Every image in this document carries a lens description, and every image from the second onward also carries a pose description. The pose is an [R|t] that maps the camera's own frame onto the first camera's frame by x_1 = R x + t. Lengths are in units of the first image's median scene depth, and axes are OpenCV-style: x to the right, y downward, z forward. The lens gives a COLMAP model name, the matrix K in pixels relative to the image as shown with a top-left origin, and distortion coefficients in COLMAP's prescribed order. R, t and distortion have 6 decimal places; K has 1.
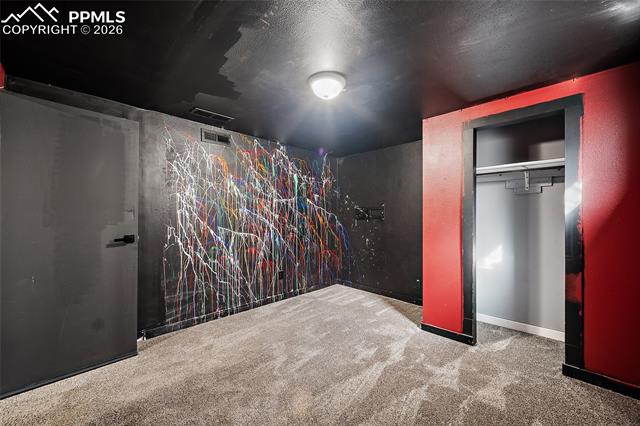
lens RADIAL K [[253.0, 0, 316.1], [0, 253.0, 217.2], [0, 0, 1]] dist [0.004456, 0.000441]
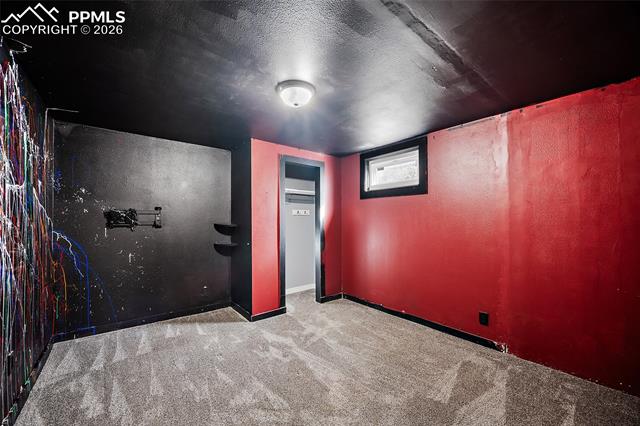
lens RADIAL K [[253.0, 0, 316.4], [0, 253.0, 216.7], [0, 0, 1]] dist [0.004456, 0.000441]
pose [[0.104295, 0.015153, 0.994431, -0.636296], [0.005164, 0.999862, -0.015777, -0.008415], [-0.994533, 0.006781, 0.104202, 0.547387]]
